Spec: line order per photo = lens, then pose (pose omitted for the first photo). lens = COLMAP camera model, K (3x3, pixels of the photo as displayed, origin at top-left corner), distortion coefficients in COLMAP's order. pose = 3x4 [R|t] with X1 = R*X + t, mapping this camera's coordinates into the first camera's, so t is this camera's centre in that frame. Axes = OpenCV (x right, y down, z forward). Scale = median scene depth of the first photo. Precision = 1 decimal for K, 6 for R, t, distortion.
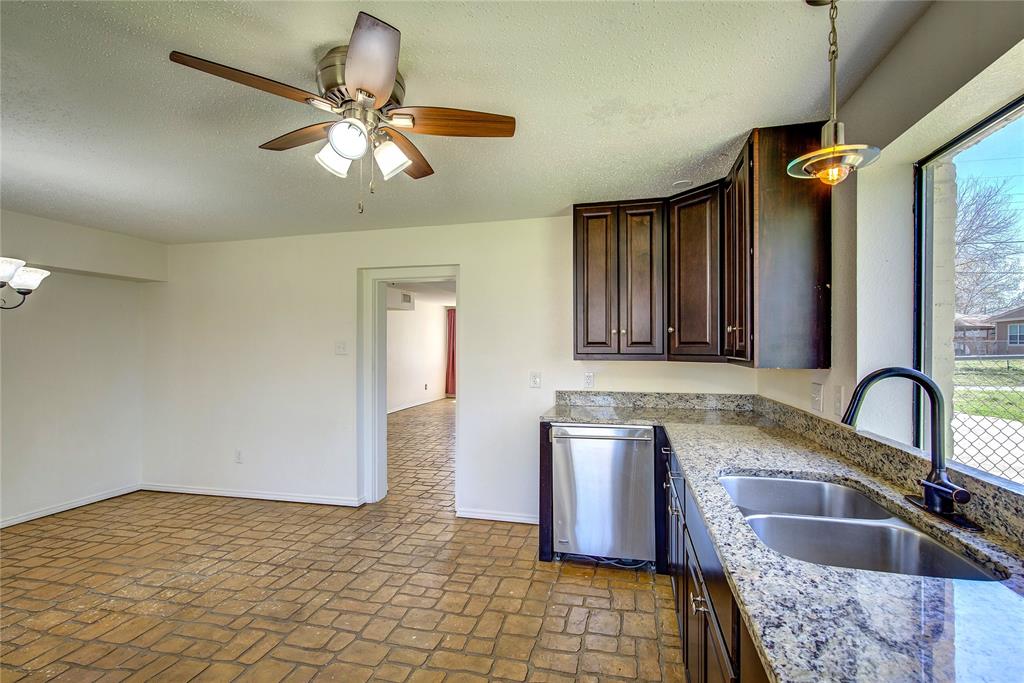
lens RADIAL K [[464.2, 0, 516.5], [0, 464.2, 345.9], [0, 0, 1]] dist [-0.001830, 0.001036]
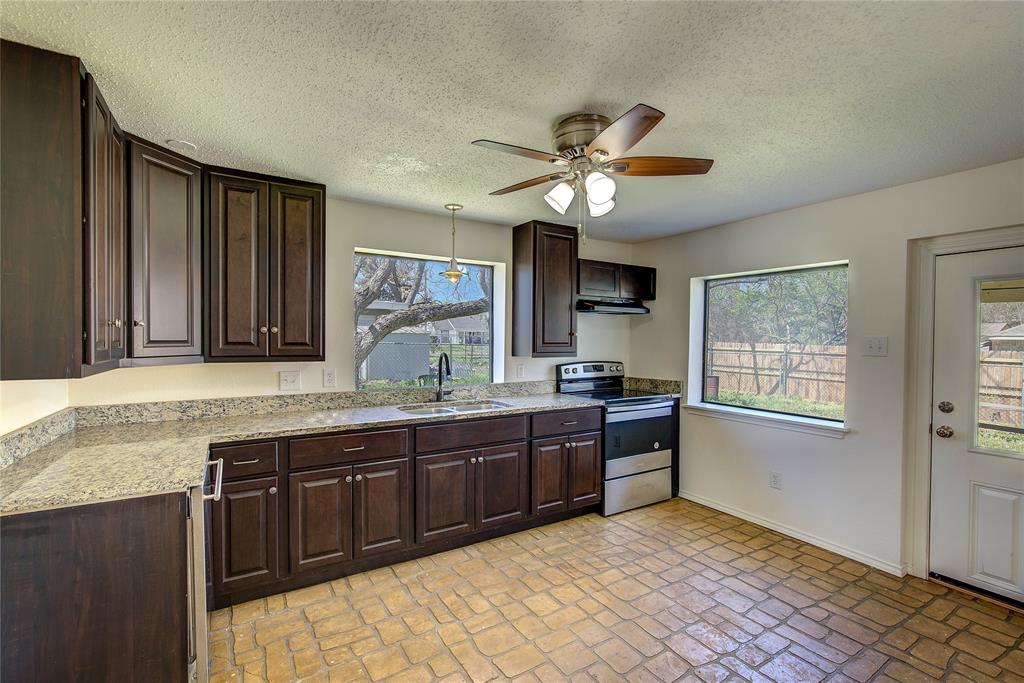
lens RADIAL K [[464.2, 0, 516.5], [0, 464.2, 345.9], [0, 0, 1]] dist [-0.001830, 0.001036]
pose [[-0.715545, -0.016586, 0.698370, -0.545601], [-0.008156, 0.999848, 0.015389, -0.014596], [-0.698519, 0.005316, -0.715572, 1.020747]]
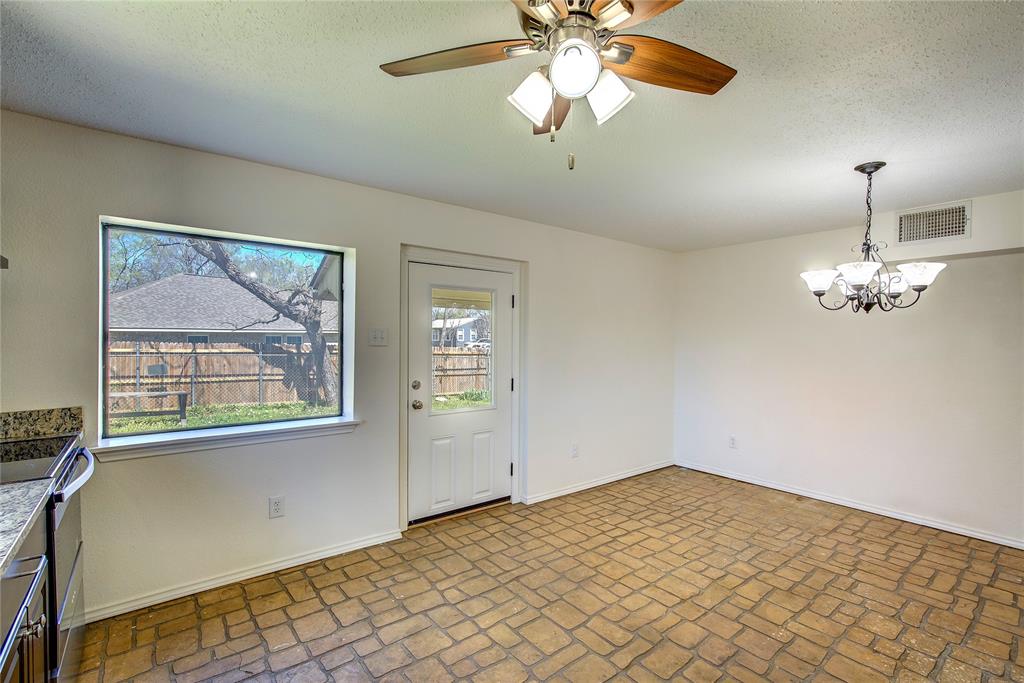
lens RADIAL K [[464.2, 0, 516.5], [0, 464.2, 345.9], [0, 0, 1]] dist [-0.001830, 0.001036]
pose [[-0.610260, 0.009888, -0.792140, 0.160388], [-0.007185, 0.999812, 0.018015, -0.006496], [0.792169, 0.016686, -0.610074, 0.702254]]
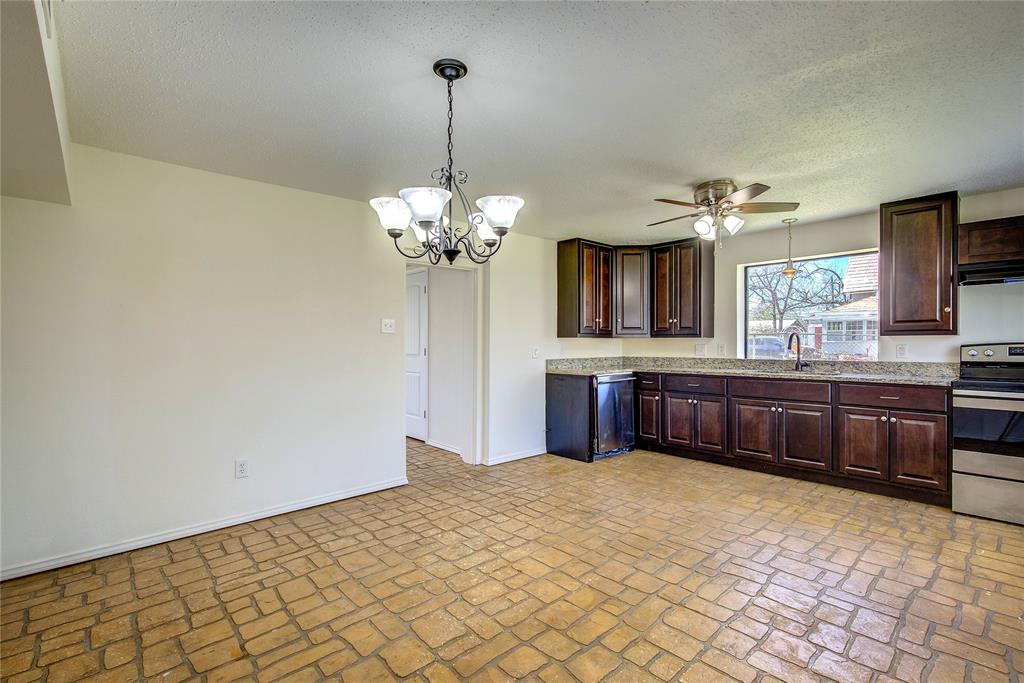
lens RADIAL K [[464.2, 0, 516.5], [0, 464.2, 345.9], [0, 0, 1]] dist [-0.001830, 0.001036]
pose [[0.562886, -0.005829, 0.826514, -1.274310], [0.000590, 0.999978, 0.006650, 0.048411], [-0.826535, -0.003256, 0.562876, 0.287337]]
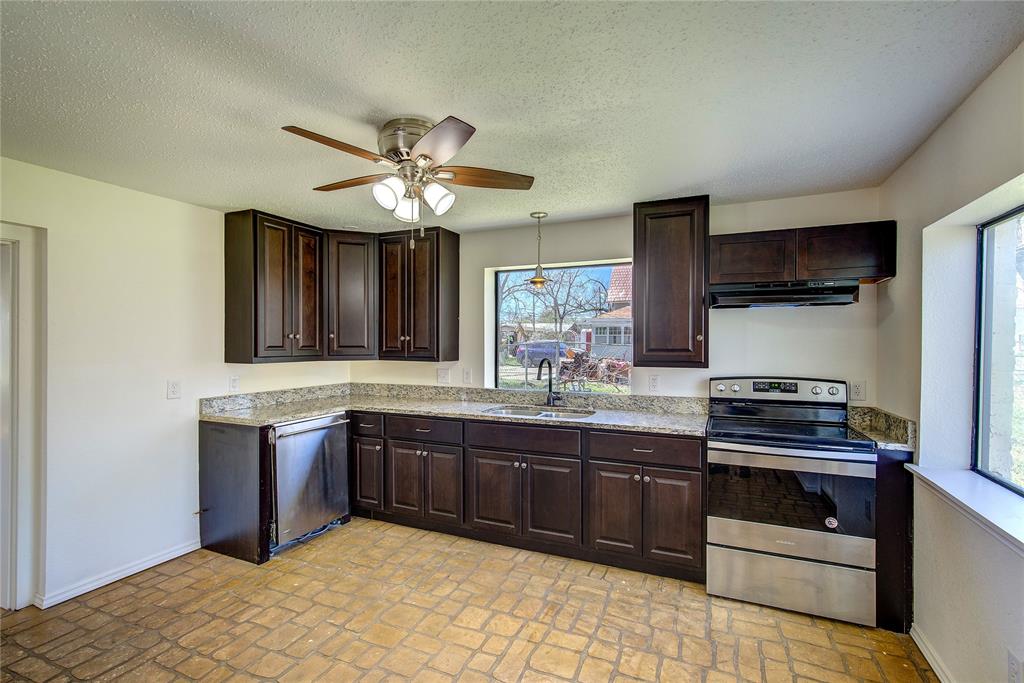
lens RADIAL K [[464.2, 0, 516.5], [0, 464.2, 345.9], [0, 0, 1]] dist [-0.001830, 0.001036]
pose [[0.178592, -0.007178, 0.983897, -0.760717], [-0.003674, 0.999962, 0.007962, -0.017871], [-0.983916, -0.005036, 0.178558, 0.253369]]
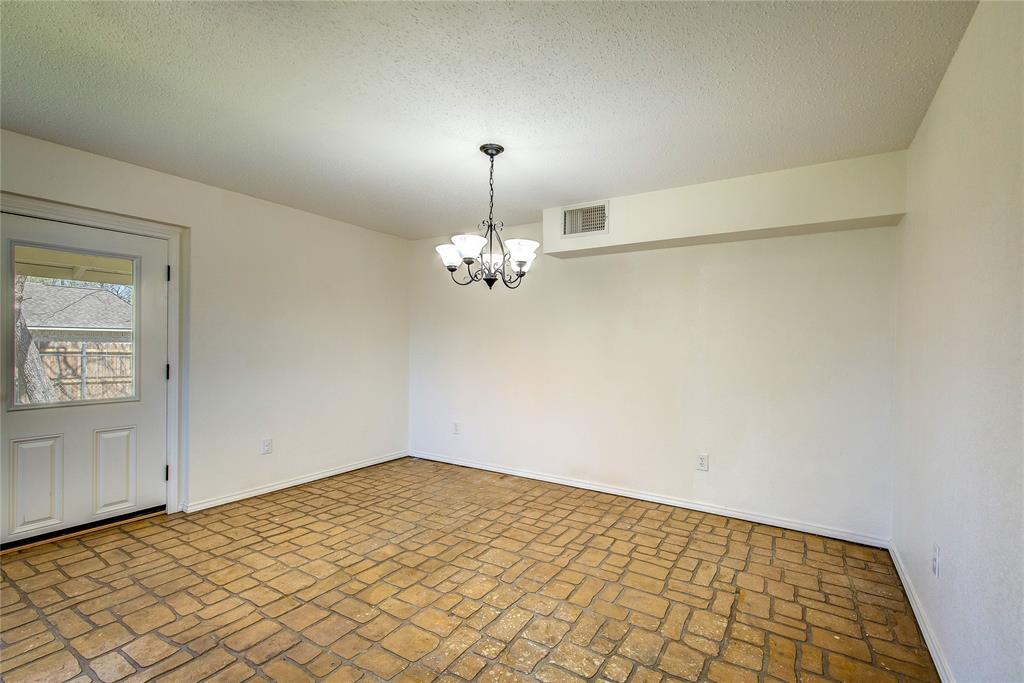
lens RADIAL K [[464.2, 0, 516.5], [0, 464.2, 345.9], [0, 0, 1]] dist [-0.001830, 0.001036]
pose [[-0.312451, 0.001356, -0.949933, -0.059764], [-0.011482, 0.999921, 0.005204, 0.044565], [0.949865, 0.012533, -0.312410, 0.995367]]
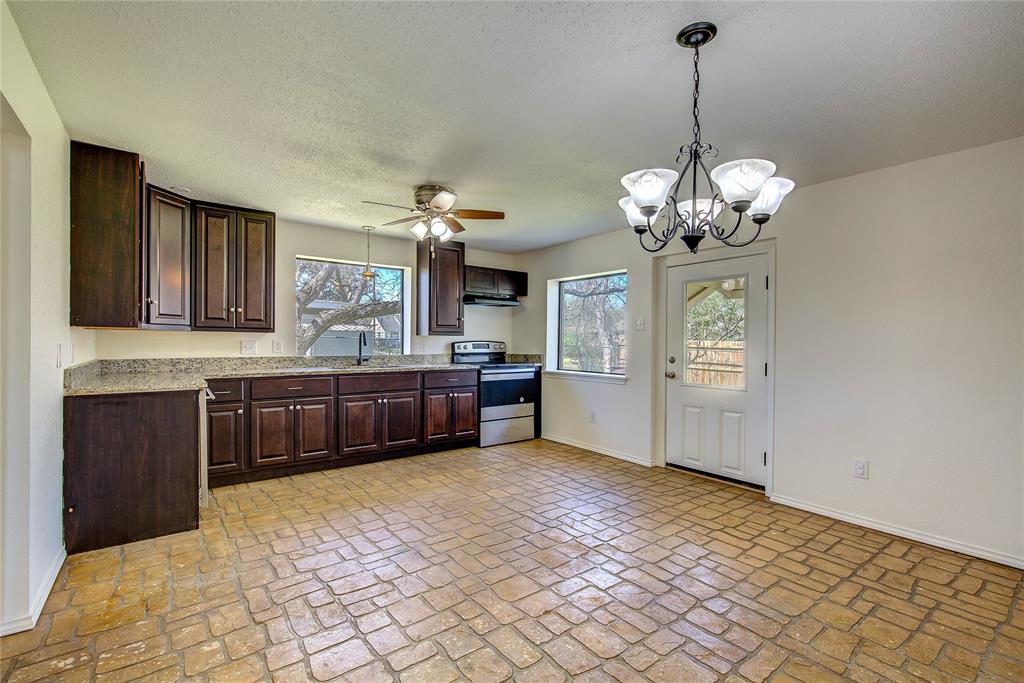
lens RADIAL K [[464.2, 0, 516.5], [0, 464.2, 345.9], [0, 0, 1]] dist [-0.001830, 0.001036]
pose [[-0.782009, -0.011165, 0.623167, -1.003349], [-0.008248, 0.999937, 0.007565, 0.052990], [-0.623212, 0.000776, -0.782052, 1.235657]]
